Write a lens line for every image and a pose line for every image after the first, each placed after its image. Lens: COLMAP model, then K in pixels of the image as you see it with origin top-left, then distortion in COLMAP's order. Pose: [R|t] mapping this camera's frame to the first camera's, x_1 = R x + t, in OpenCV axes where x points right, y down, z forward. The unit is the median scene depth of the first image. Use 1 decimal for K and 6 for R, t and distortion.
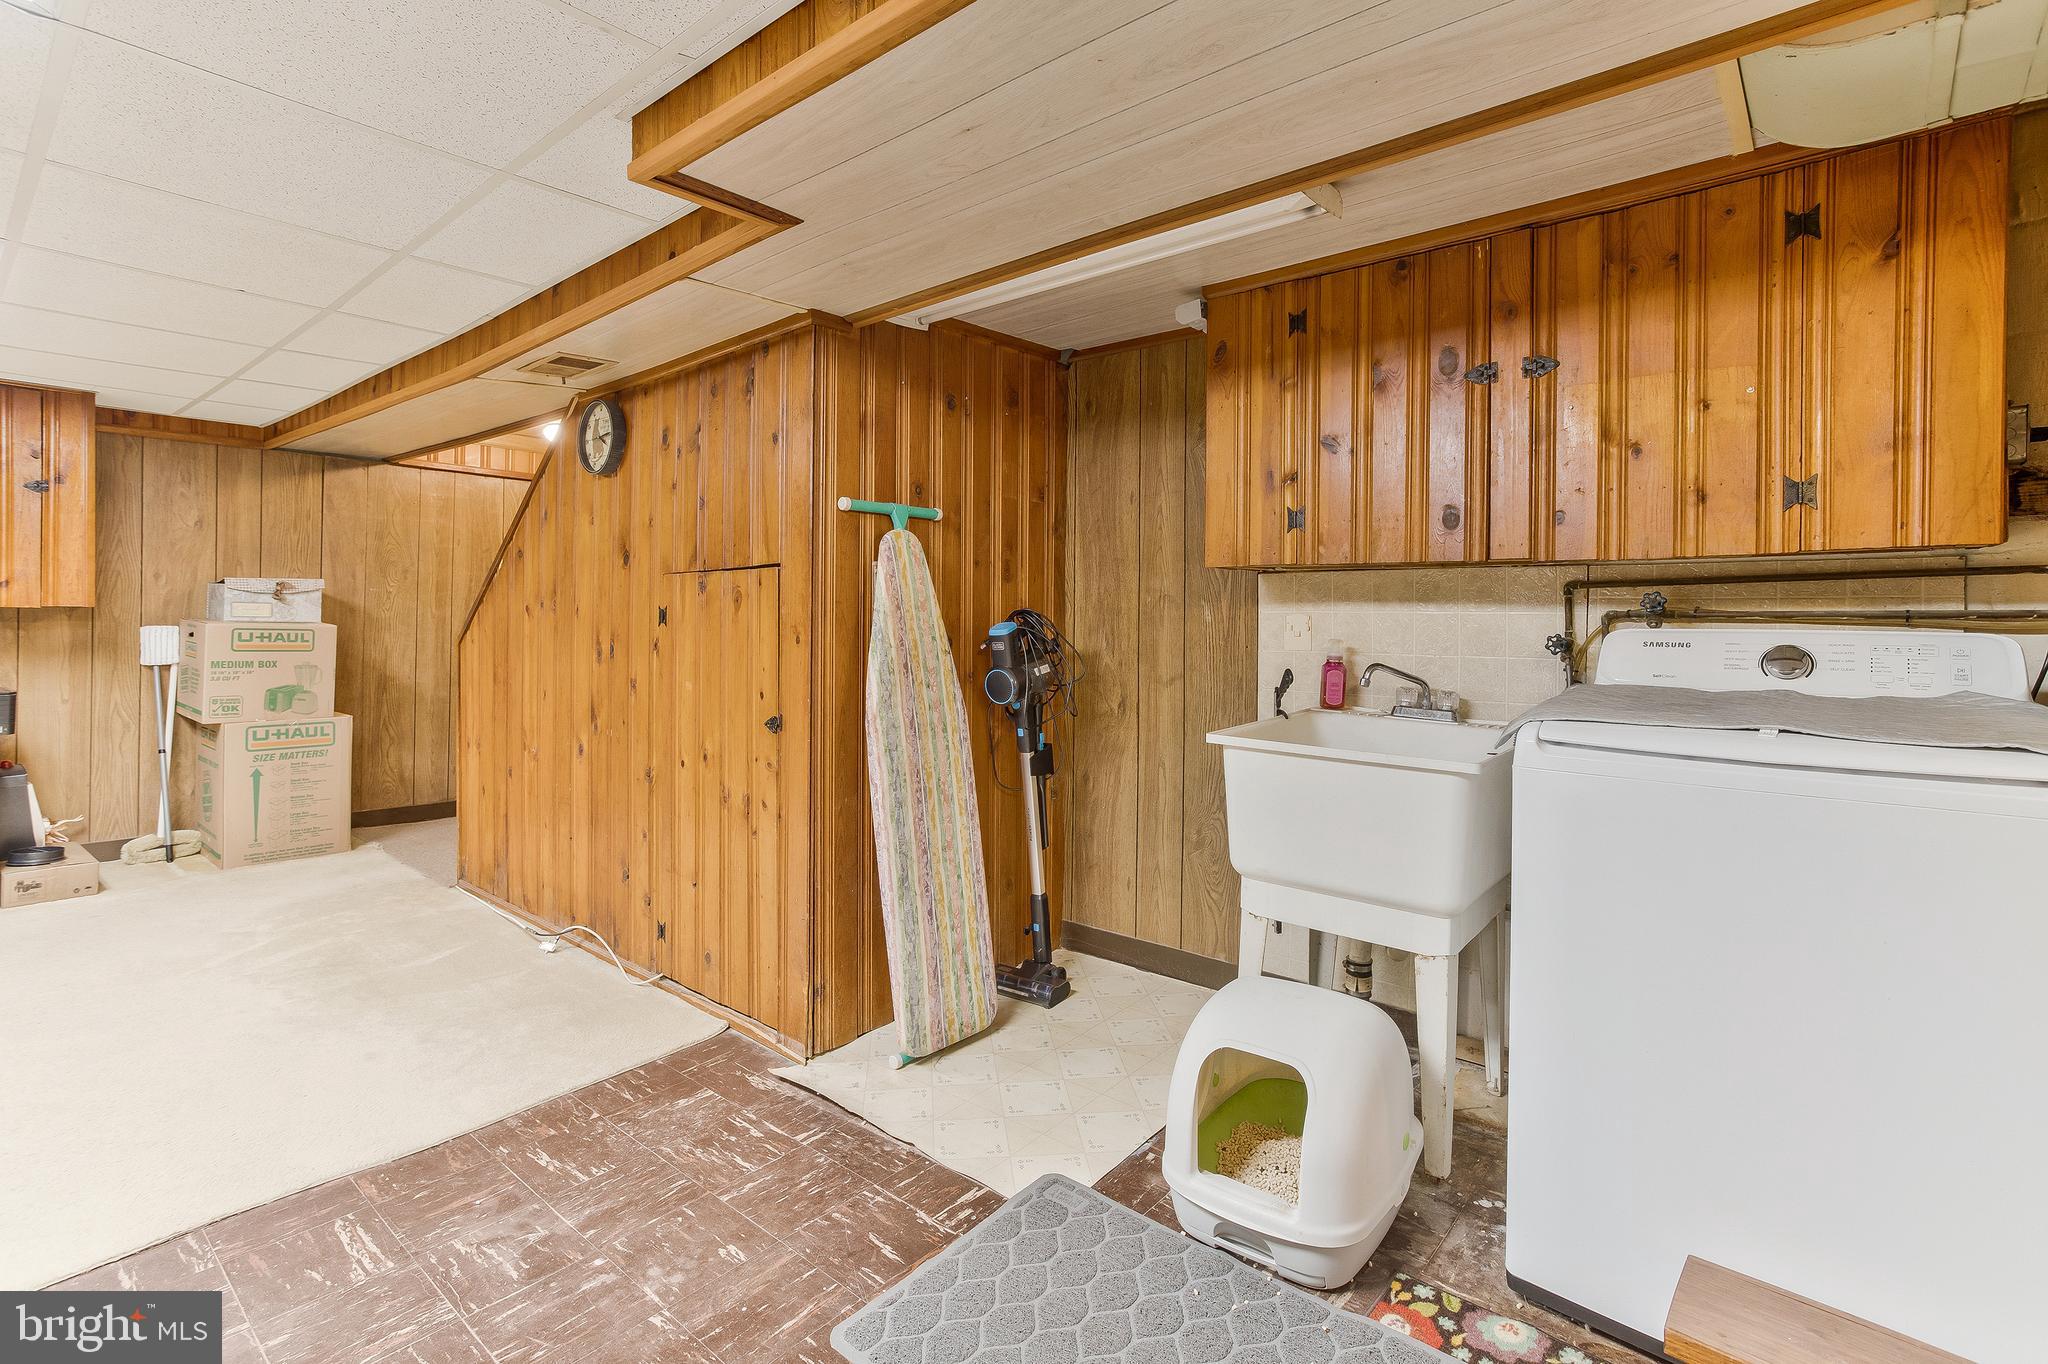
lens RADIAL K [[982.5, 0, 1045.3], [0, 982.5, 621.3], [0, 0, 1]] dist [-0.027553, 0.016160]
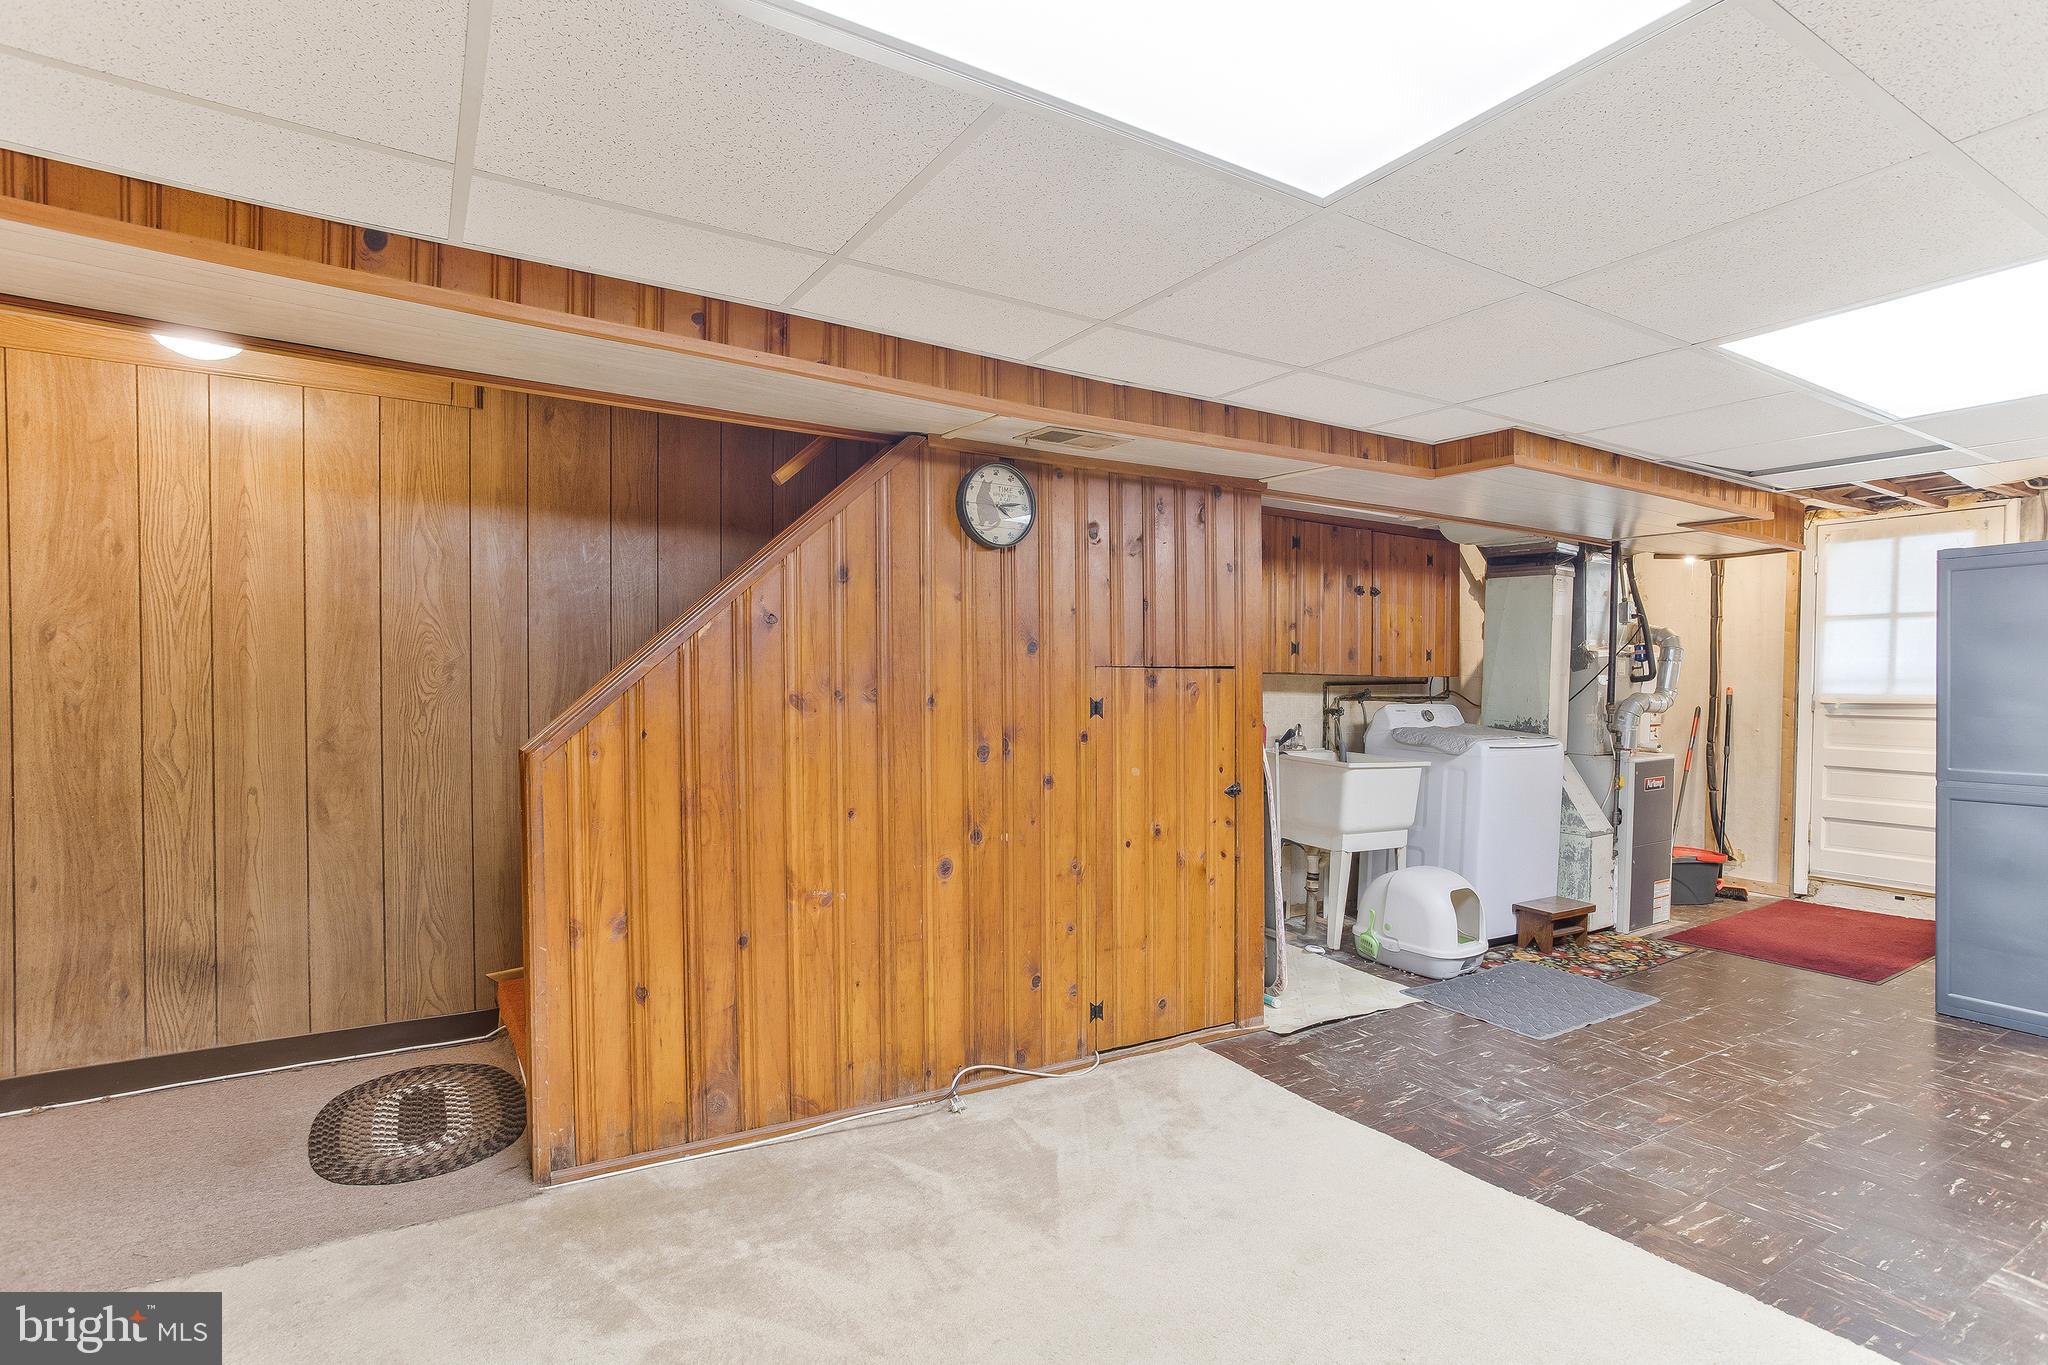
lens RADIAL K [[982.5, 0, 1021.2], [0, 982.5, 697.4], [0, 0, 1]] dist [-0.027553, 0.016160]
pose [[0.311431, -0.017929, 0.950100, -1.767976], [-0.010890, 0.999689, 0.022435, -0.048579], [-0.950206, -0.017333, 0.311139, 0.956814]]
